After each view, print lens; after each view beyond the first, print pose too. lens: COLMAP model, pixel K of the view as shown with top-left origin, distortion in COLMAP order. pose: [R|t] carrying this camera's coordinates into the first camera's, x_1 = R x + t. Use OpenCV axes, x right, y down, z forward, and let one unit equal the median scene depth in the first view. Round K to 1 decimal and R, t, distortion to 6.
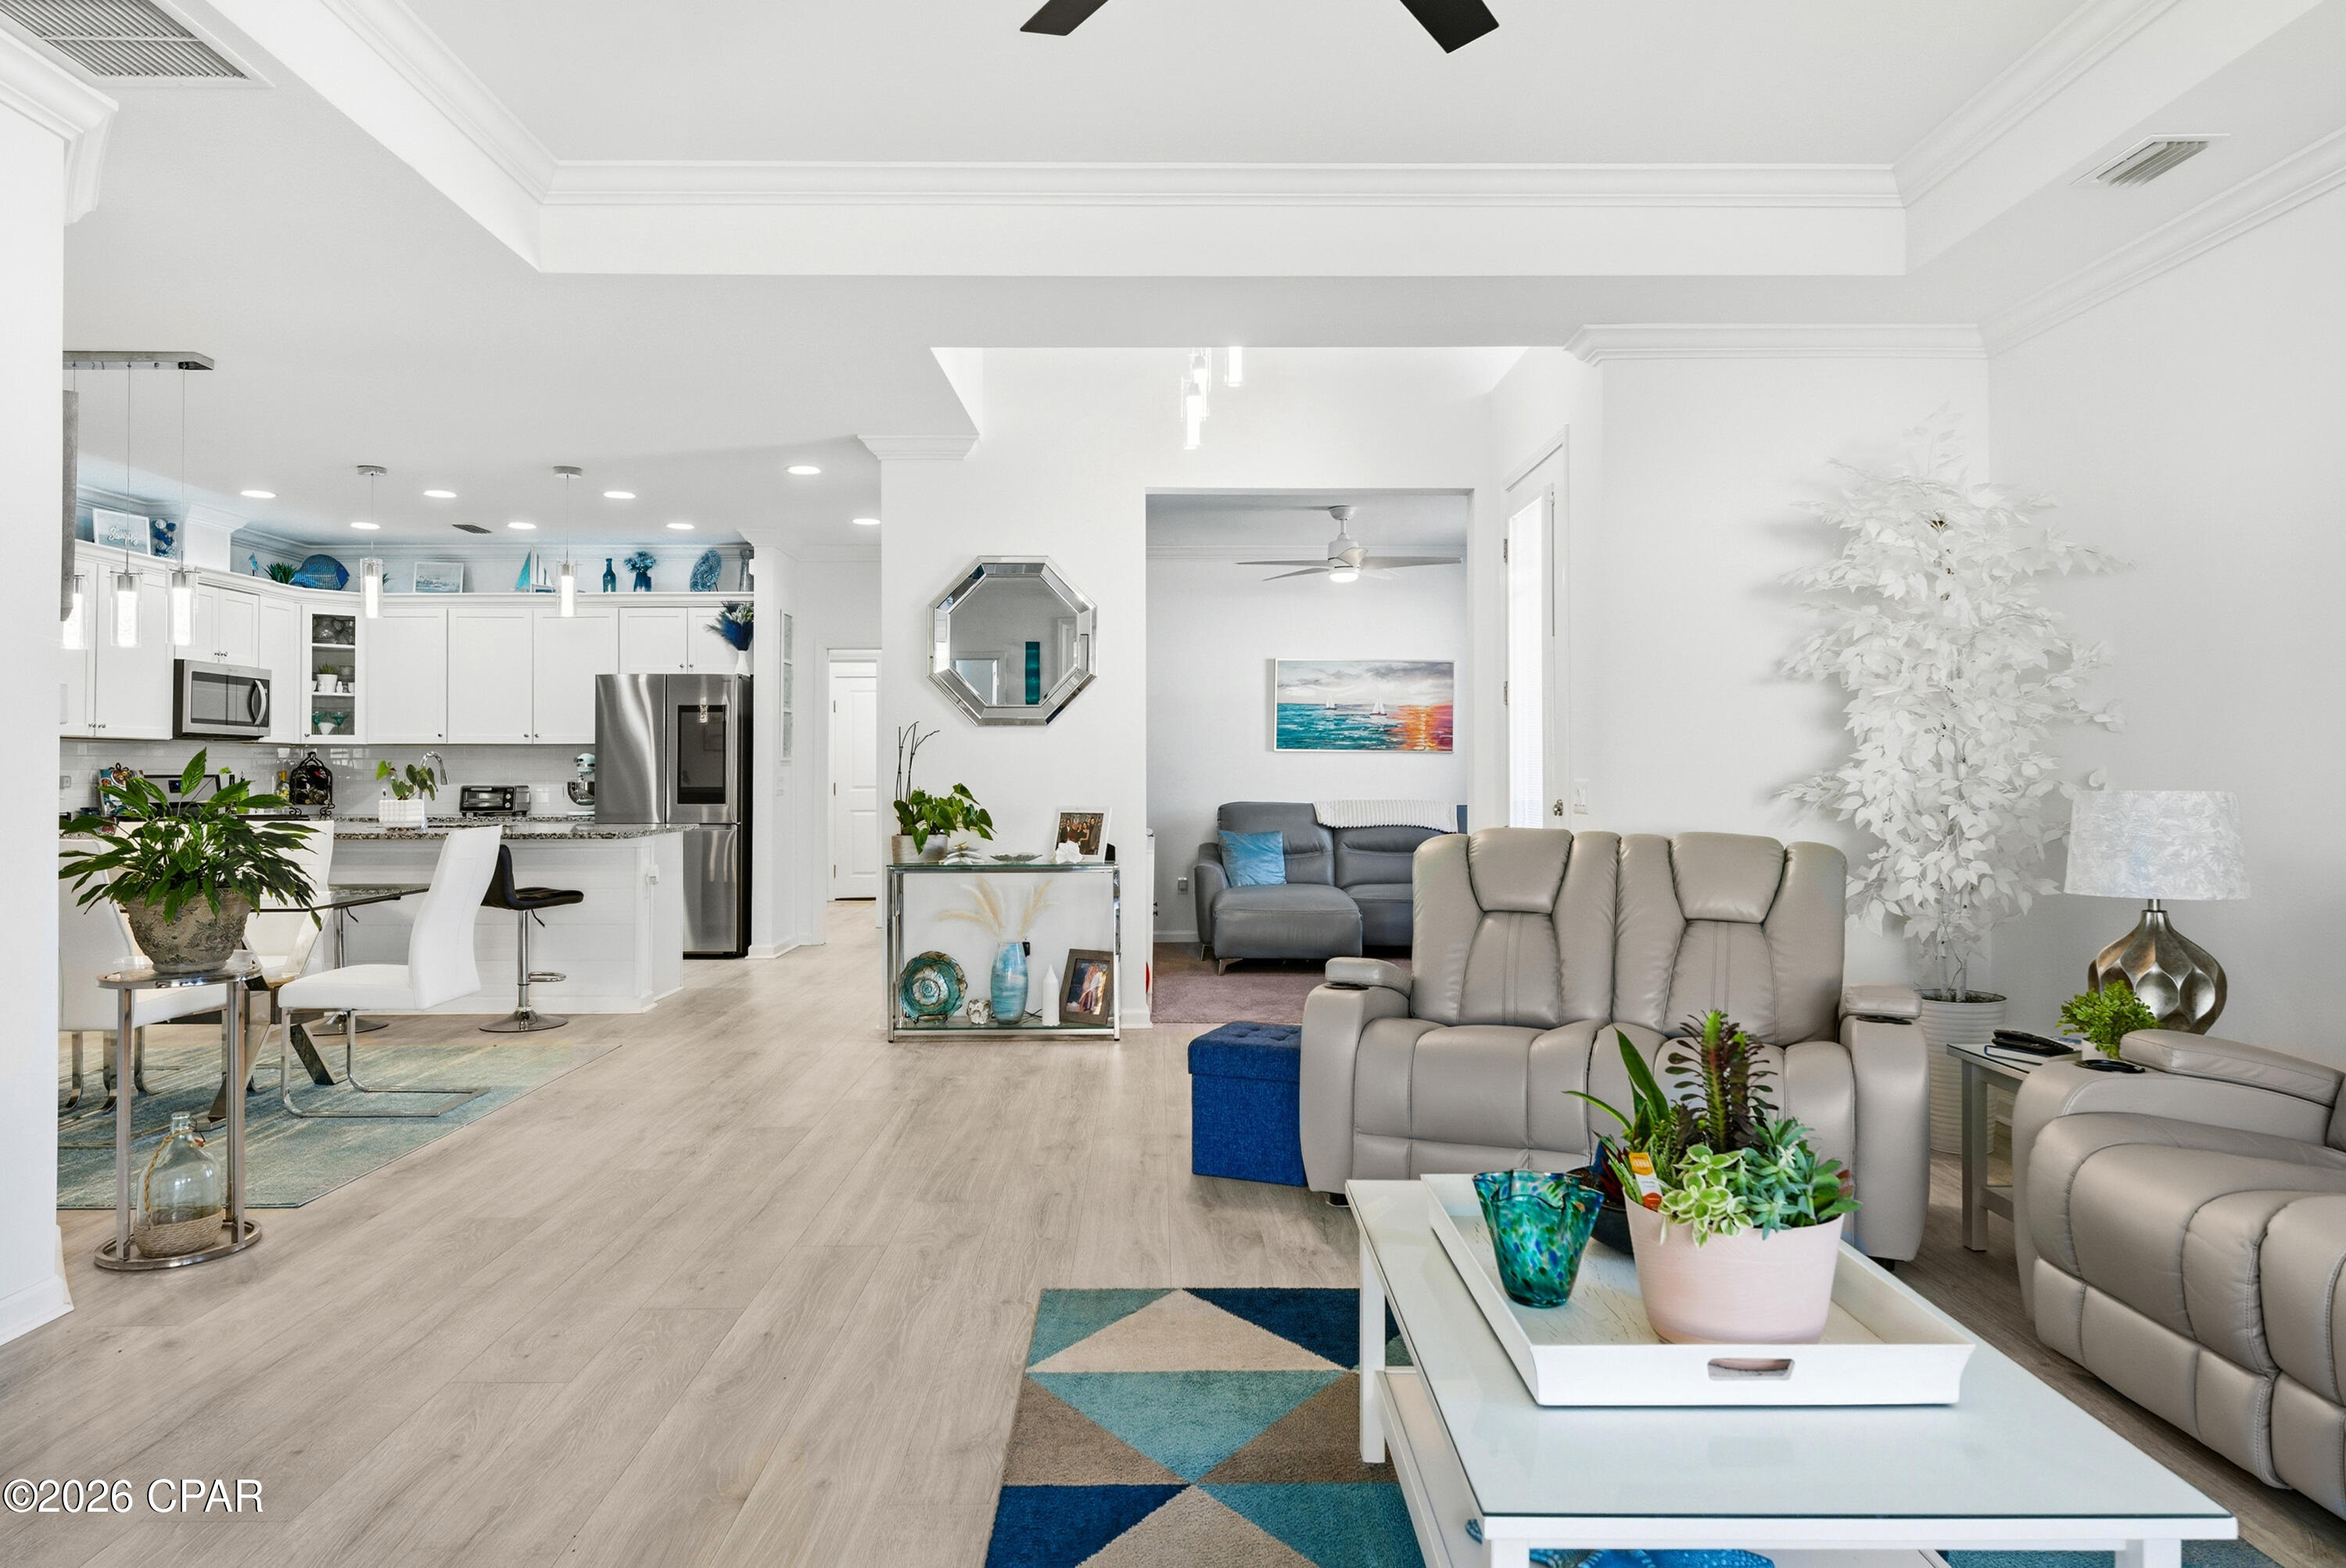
lens RADIAL K [[1451.7, 0, 1173.4], [0, 1451.7, 749.5], [0, 0, 1]] dist [-0.002473, -0.001804]
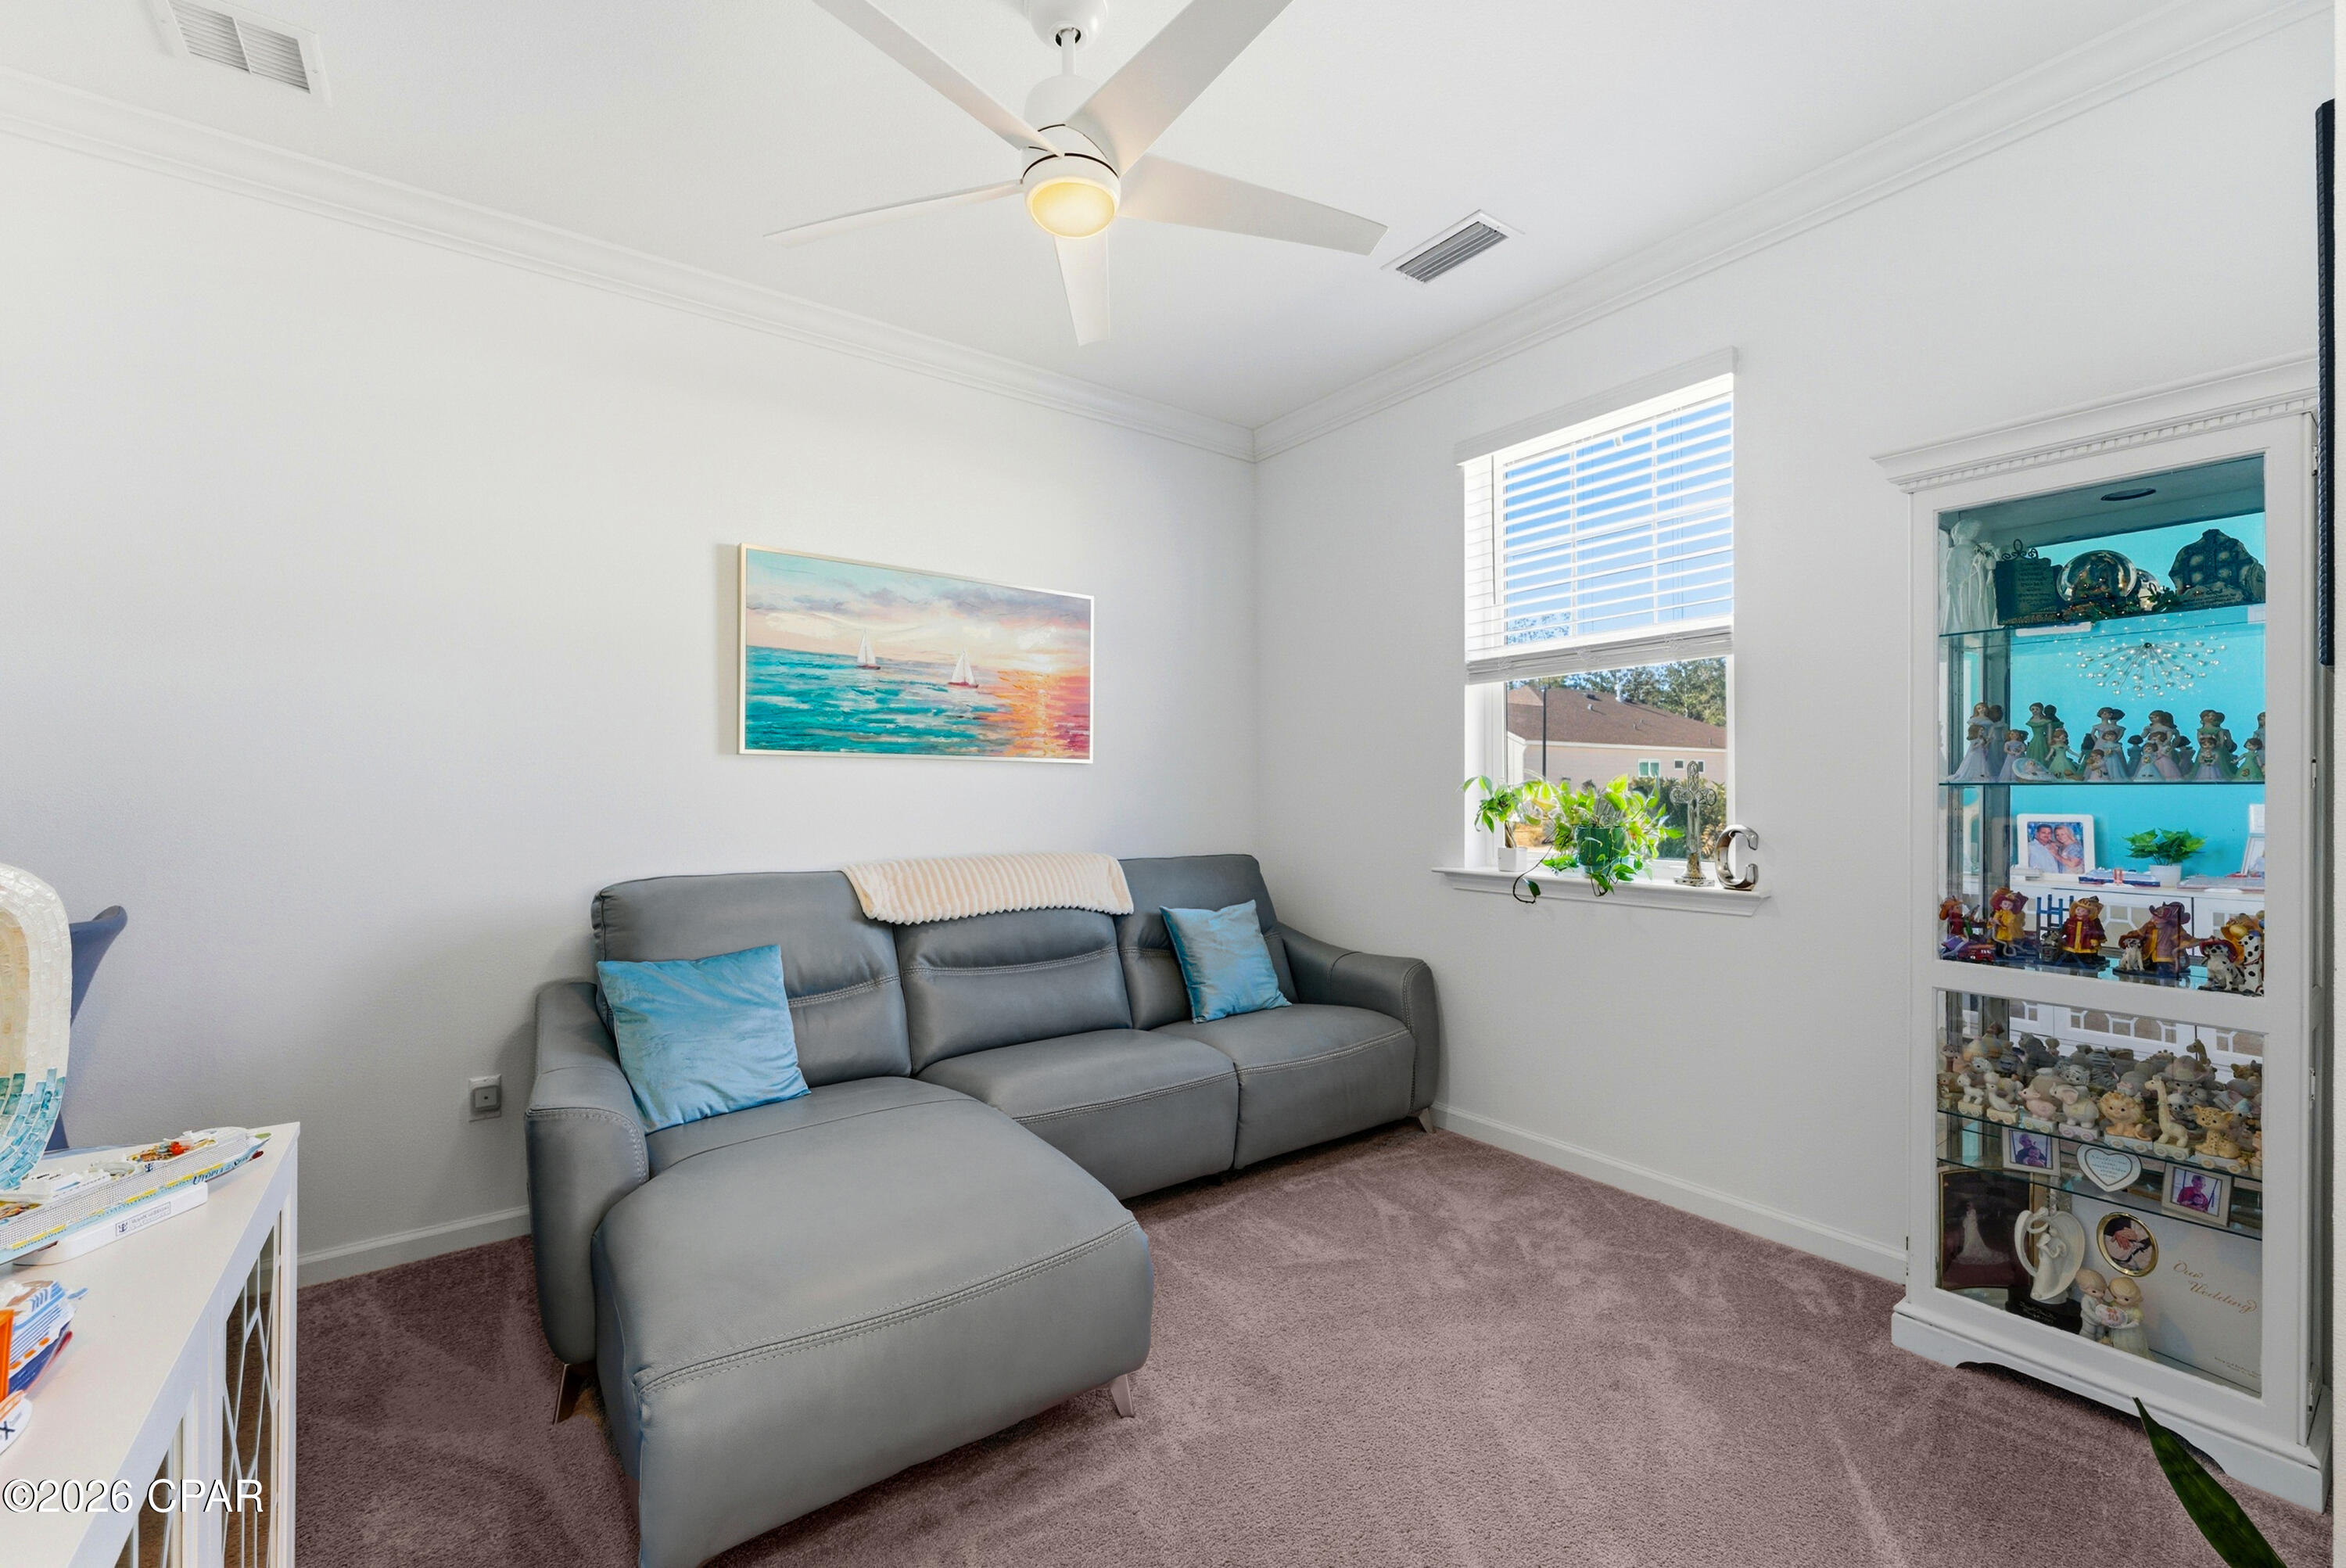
lens RADIAL K [[943.6, 0, 1180.6], [0, 943.6, 790.6], [0, 0, 1]] dist [-0.004001, 0.000046]
pose [[0.807421, -0.004095, 0.589962, 0.009811], [-0.001868, 0.999953, 0.009498, 0.010666], [-0.589973, -0.008771, 0.807375, 0.785309]]
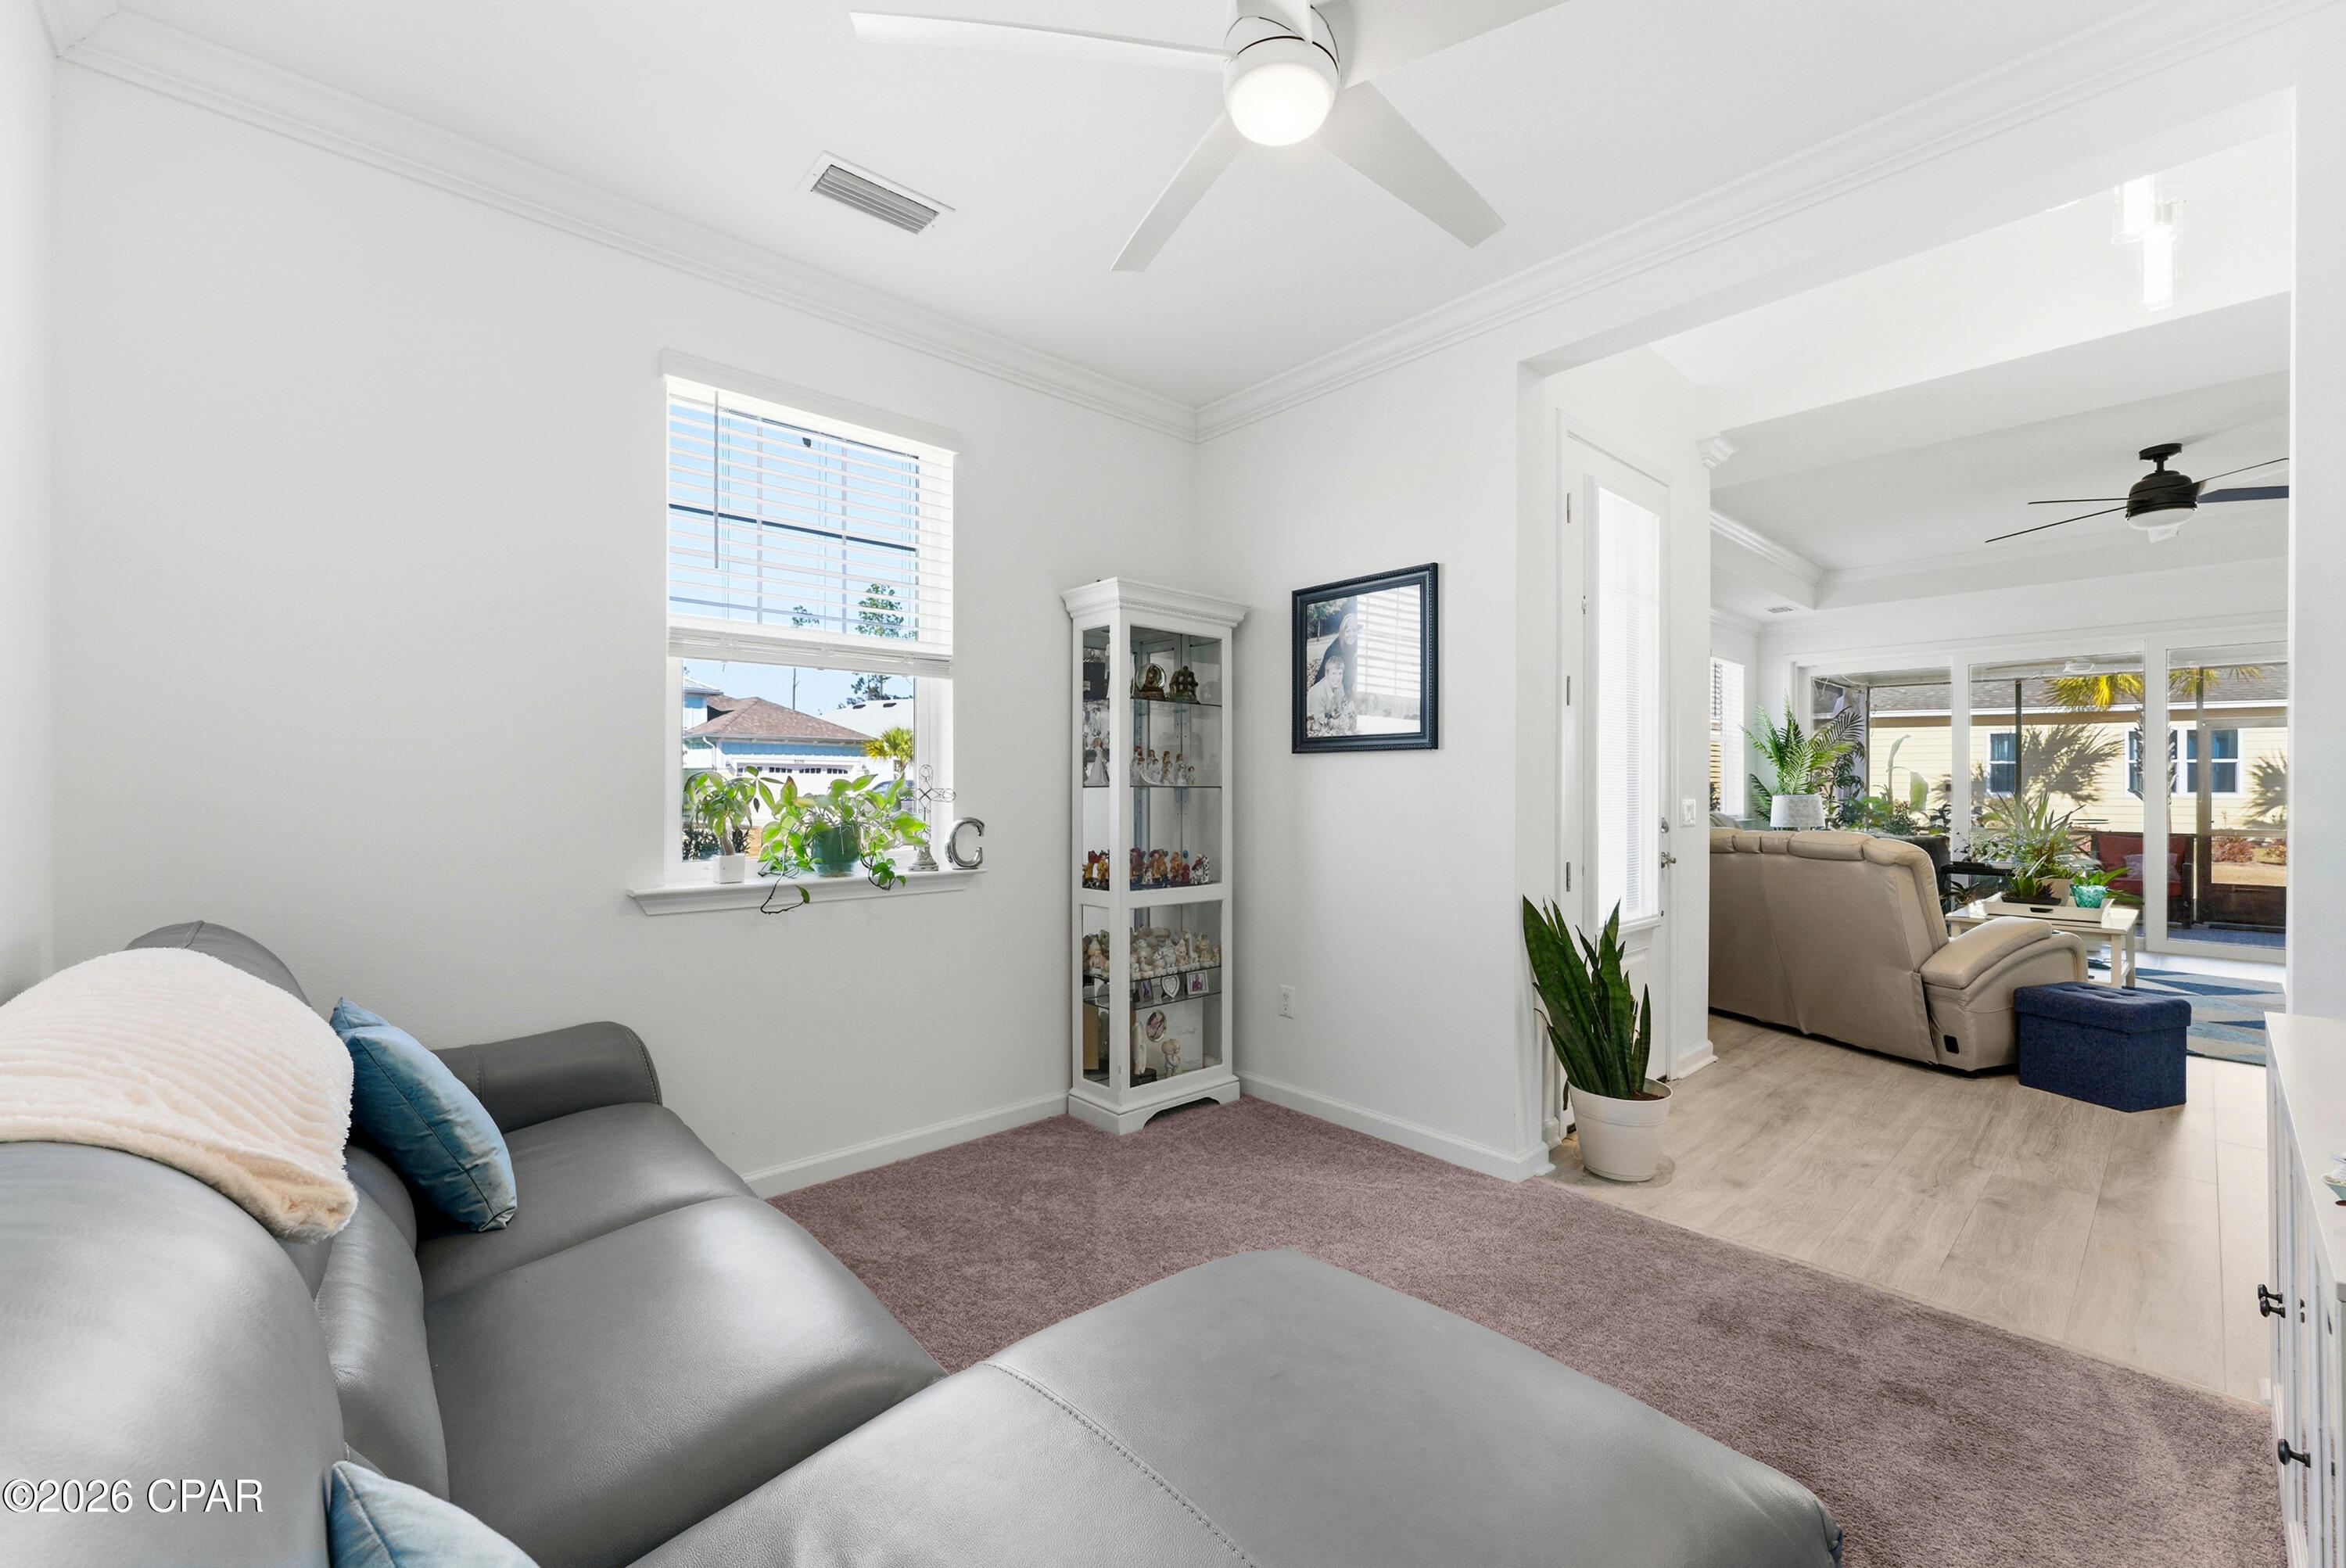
lens RADIAL K [[935.7, 0, 1178.0], [0, 935.7, 786.2], [0, 0, 1]] dist [-0.001481, -0.000142]
pose [[-0.665551, 0.000679, 0.746352, -0.004254], [-0.010113, 0.999900, -0.009928, 0.014189], [-0.746284, -0.014155, -0.665477, 1.098322]]
